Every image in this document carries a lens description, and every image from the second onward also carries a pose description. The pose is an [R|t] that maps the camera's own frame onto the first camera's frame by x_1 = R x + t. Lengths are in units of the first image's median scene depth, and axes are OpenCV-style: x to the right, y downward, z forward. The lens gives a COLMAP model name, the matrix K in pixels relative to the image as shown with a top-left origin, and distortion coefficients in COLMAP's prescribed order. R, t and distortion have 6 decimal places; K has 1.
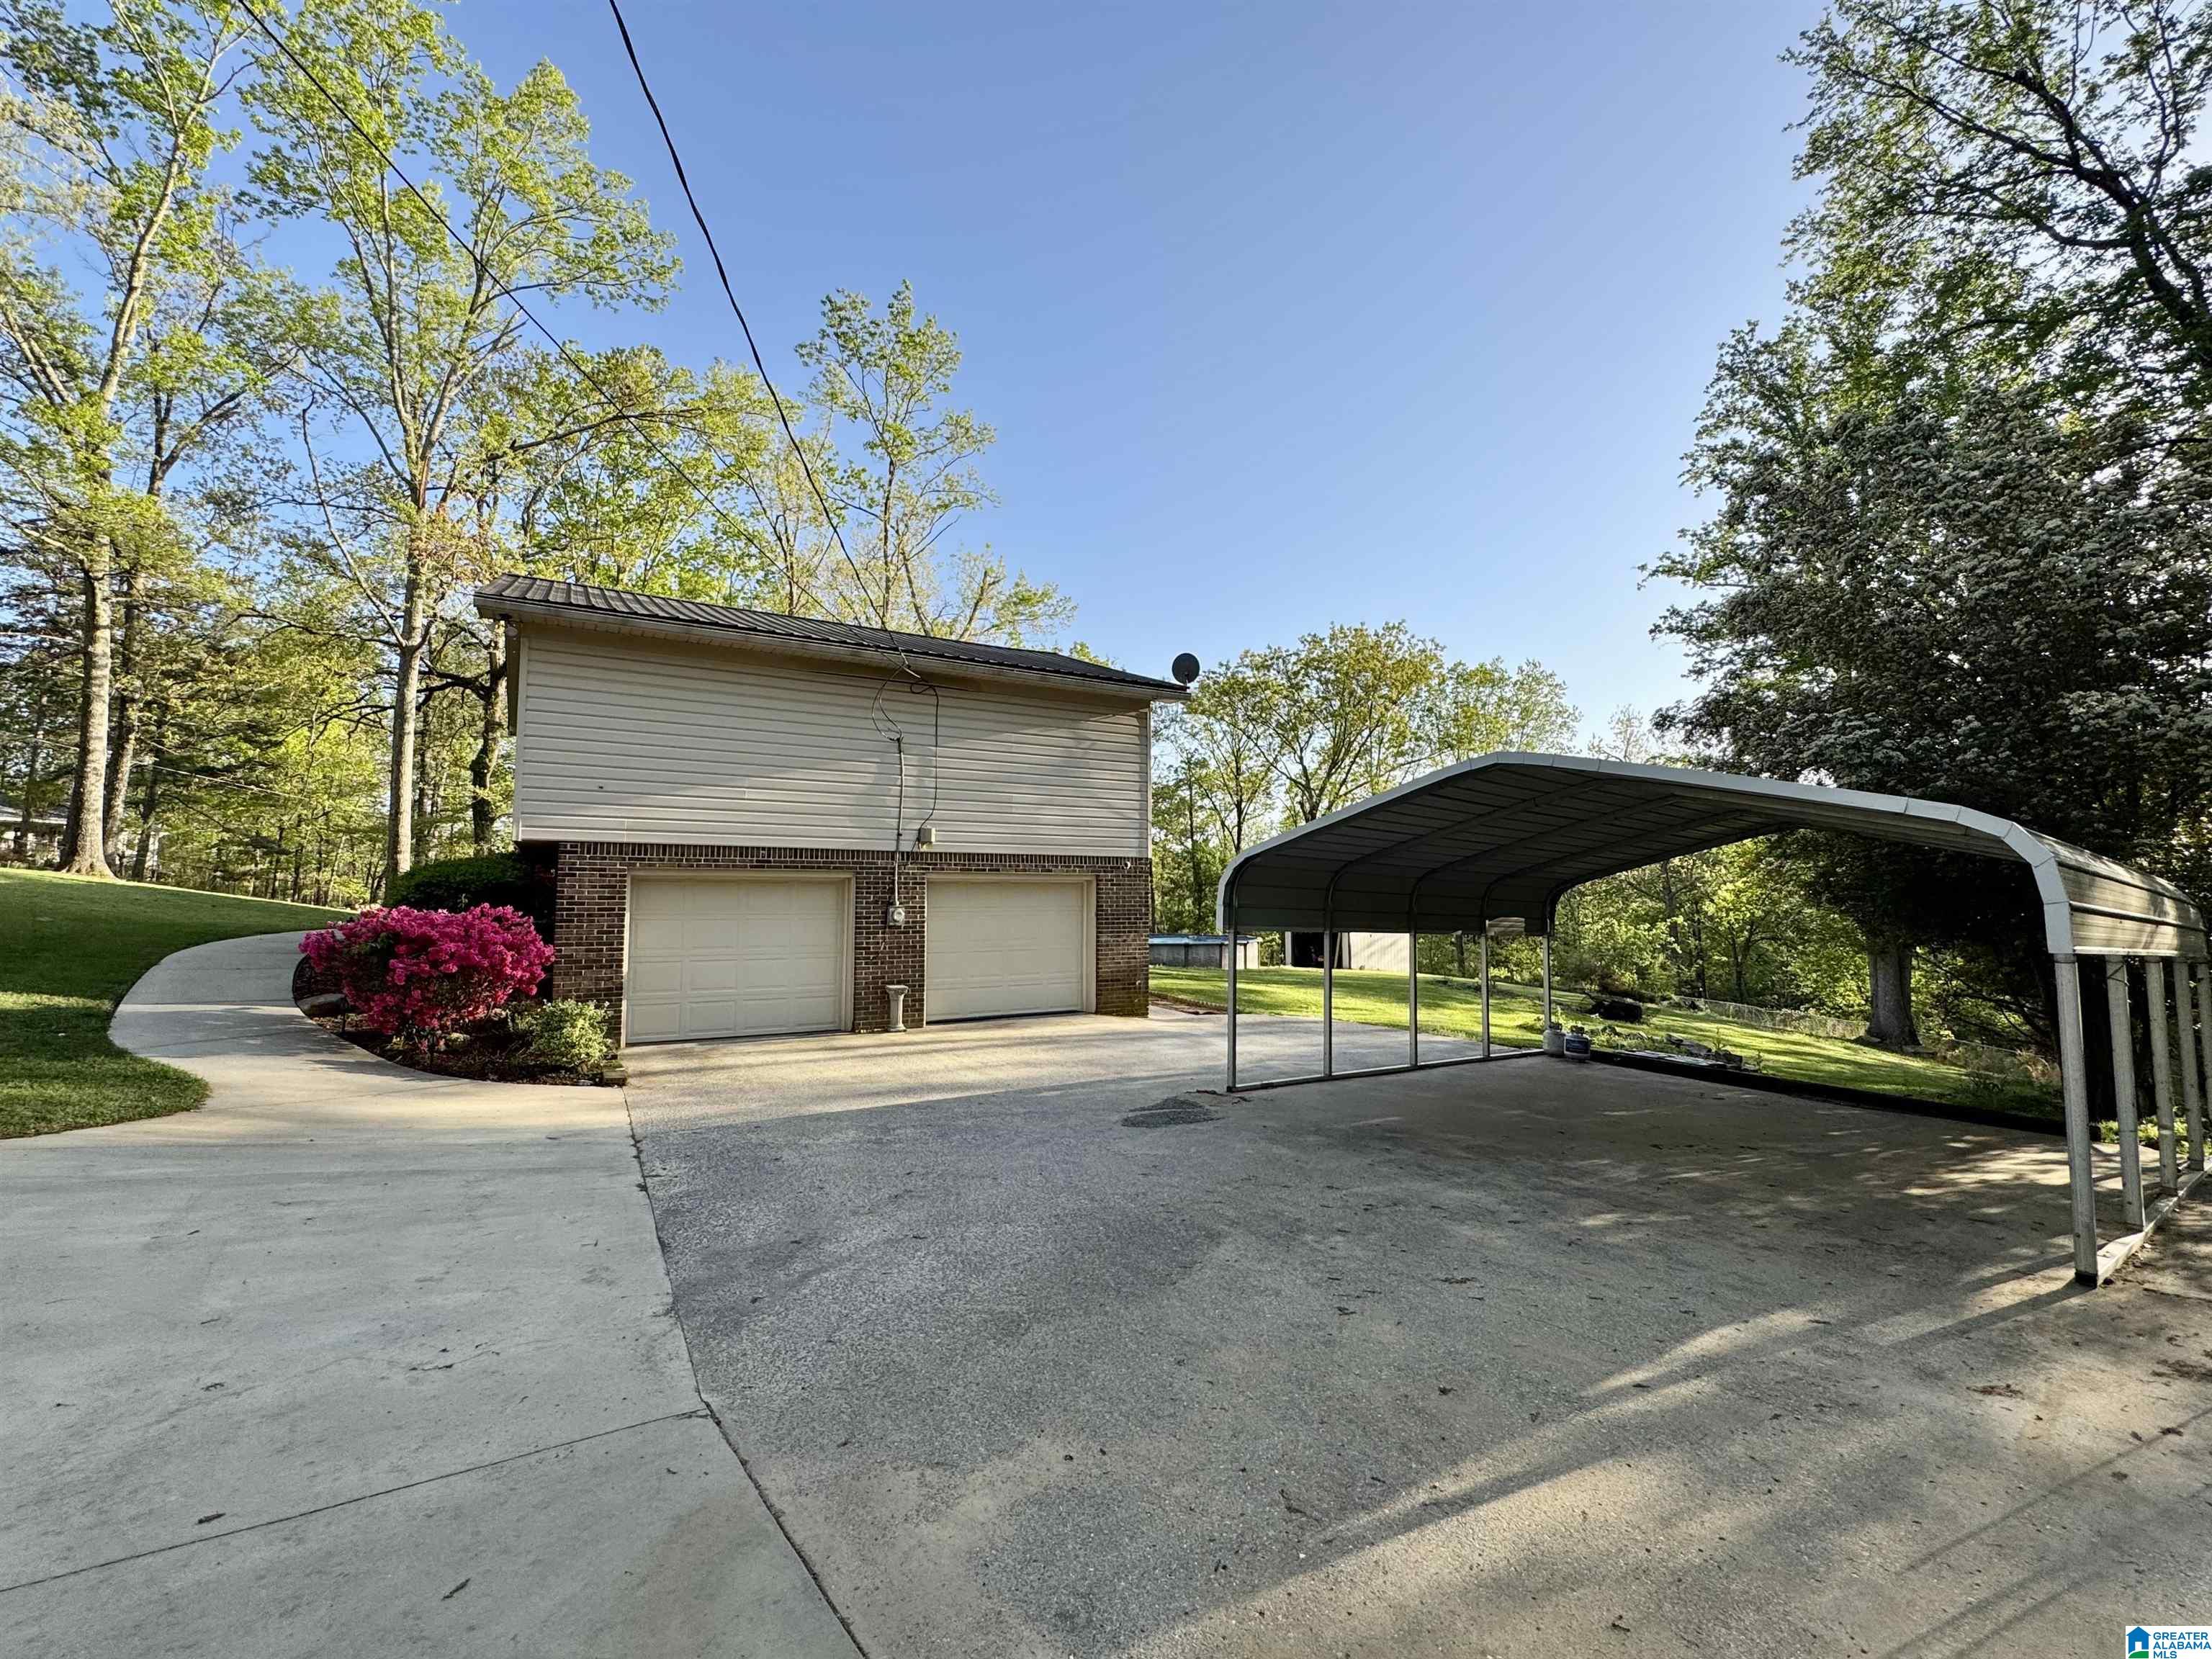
lens RADIAL K [[964.4, 0, 1104.3], [0, 964.4, 830.0], [0, 0, 1]] dist [-0.002454, 0.001029]
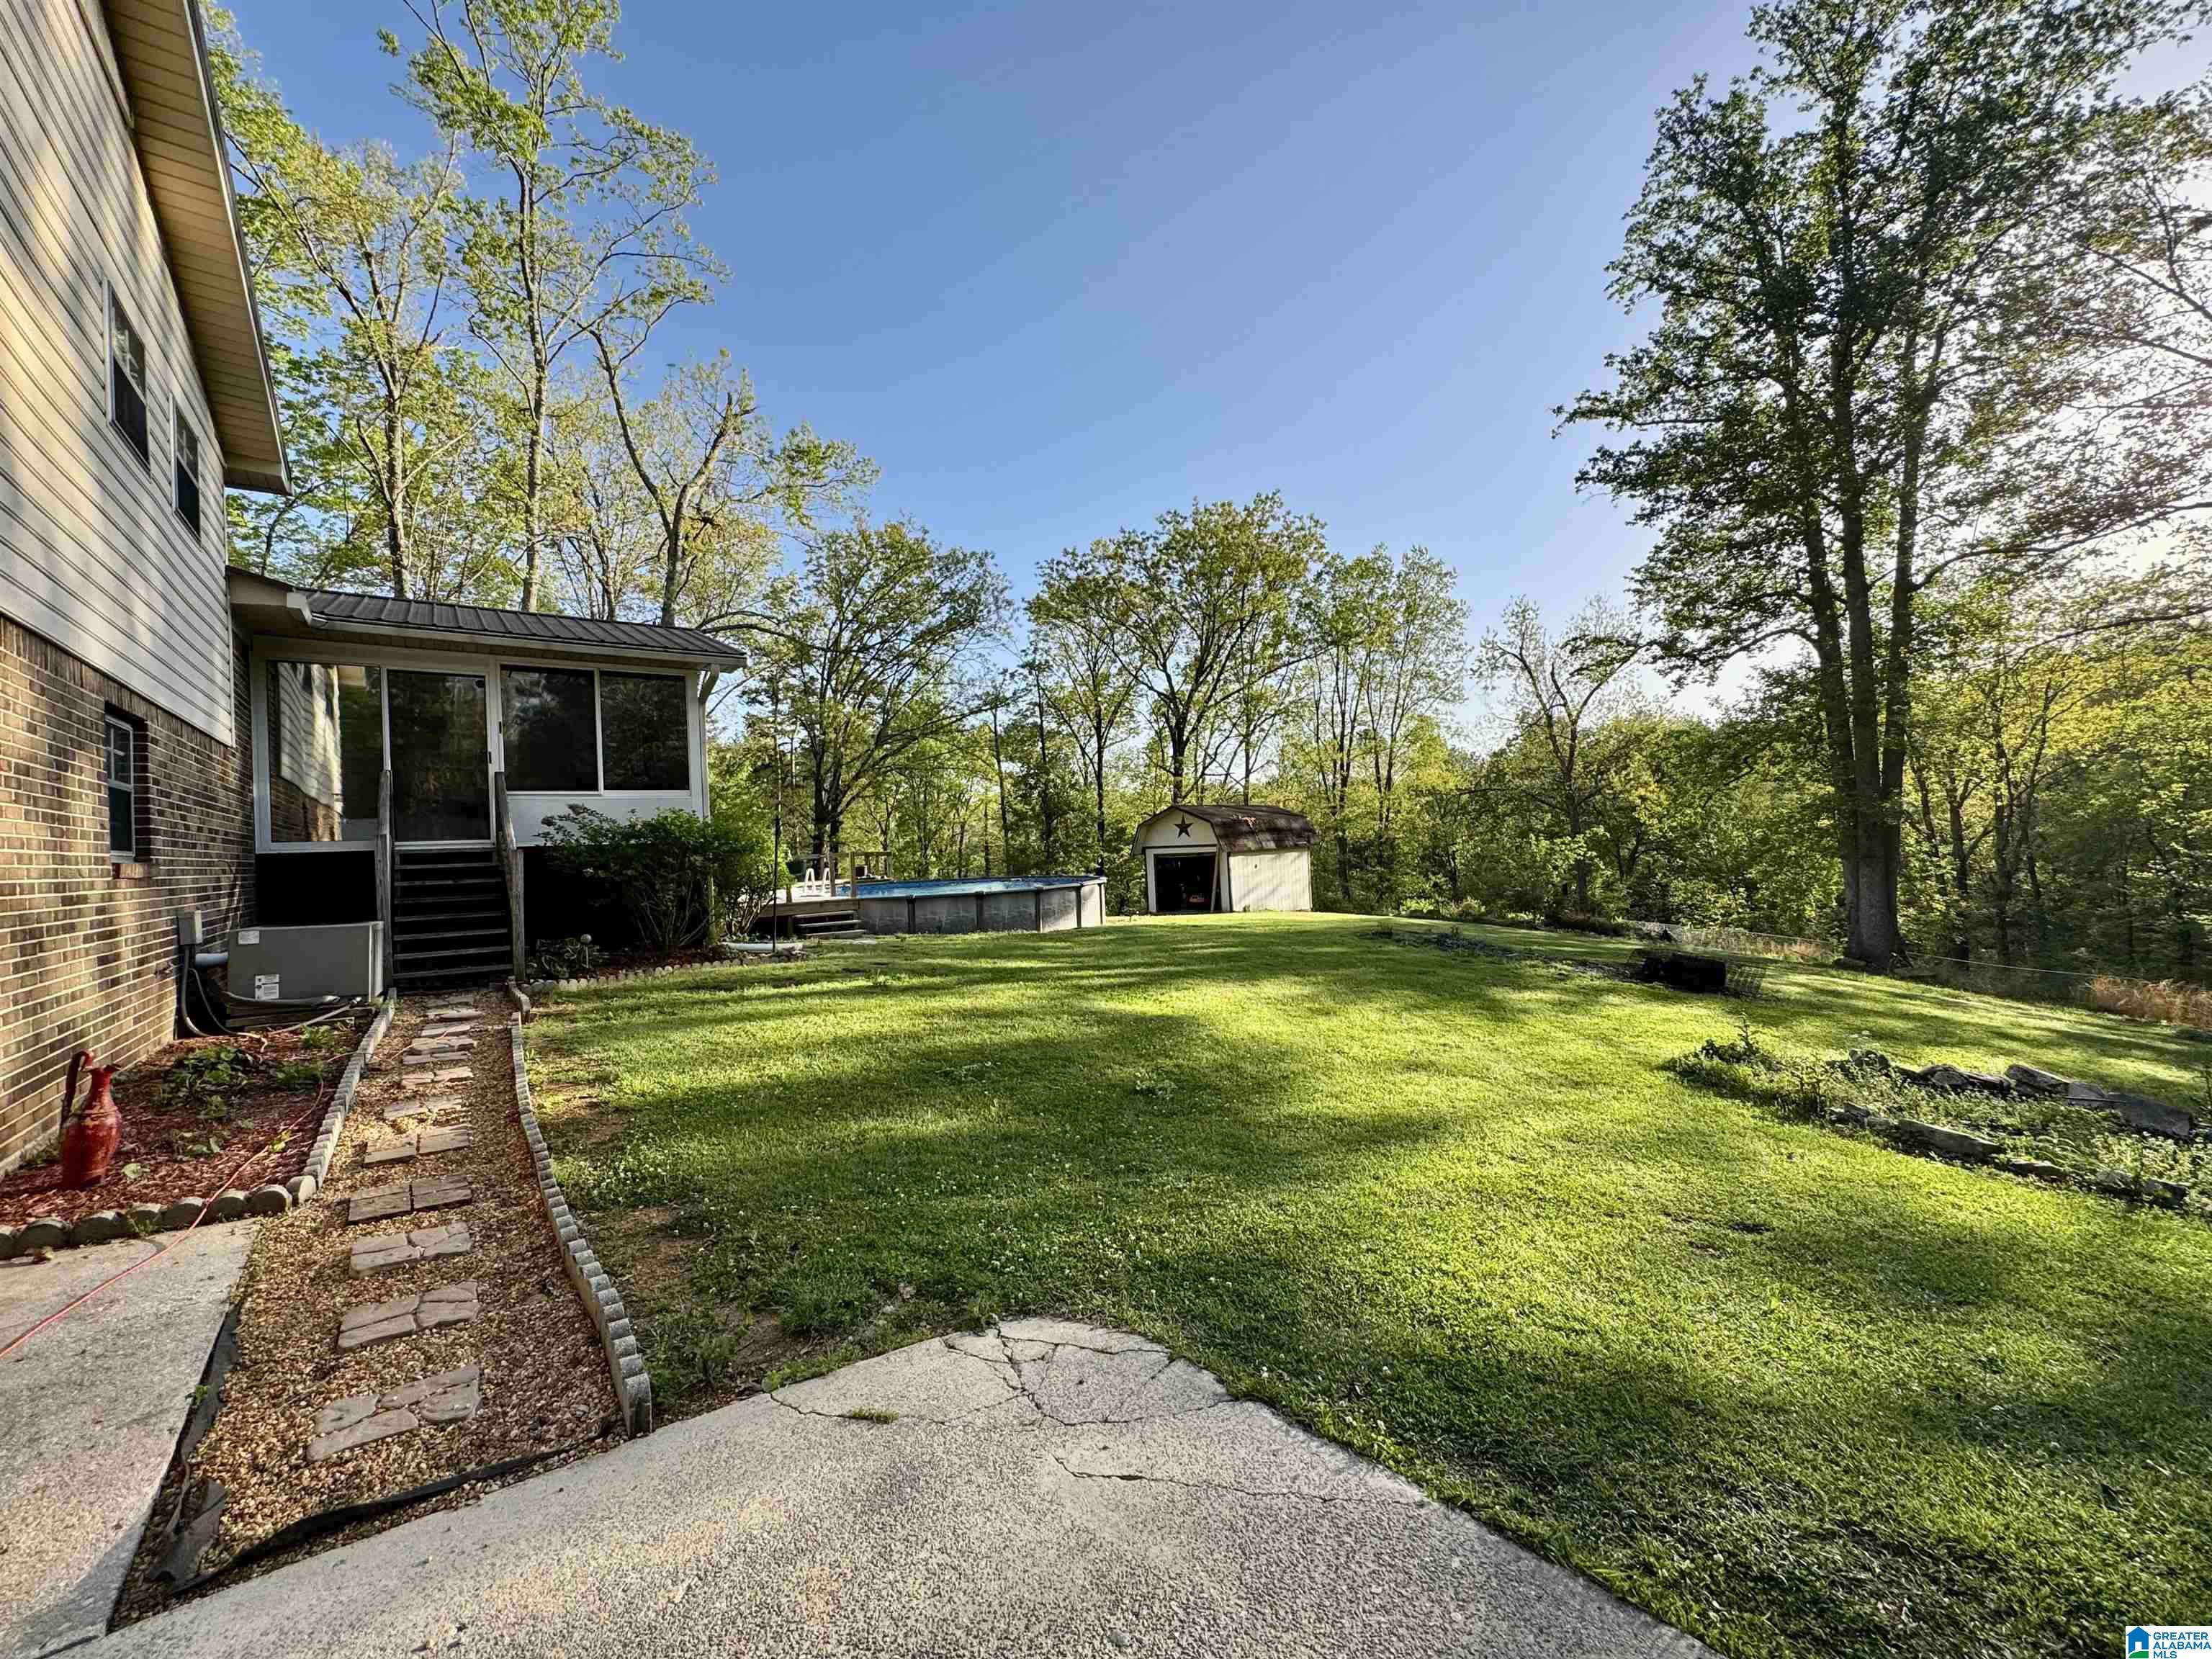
lens RADIAL K [[881.5, 0, 1103.6], [0, 881.5, 827.5], [0, 0, 1]] dist [-0.003529, 0.000524]
pose [[0.991511, -0.042823, 0.122772, 0.049306], [0.036172, 0.997781, 0.055903, 0.025367], [-0.124894, -0.050988, 0.990859, 0.227593]]
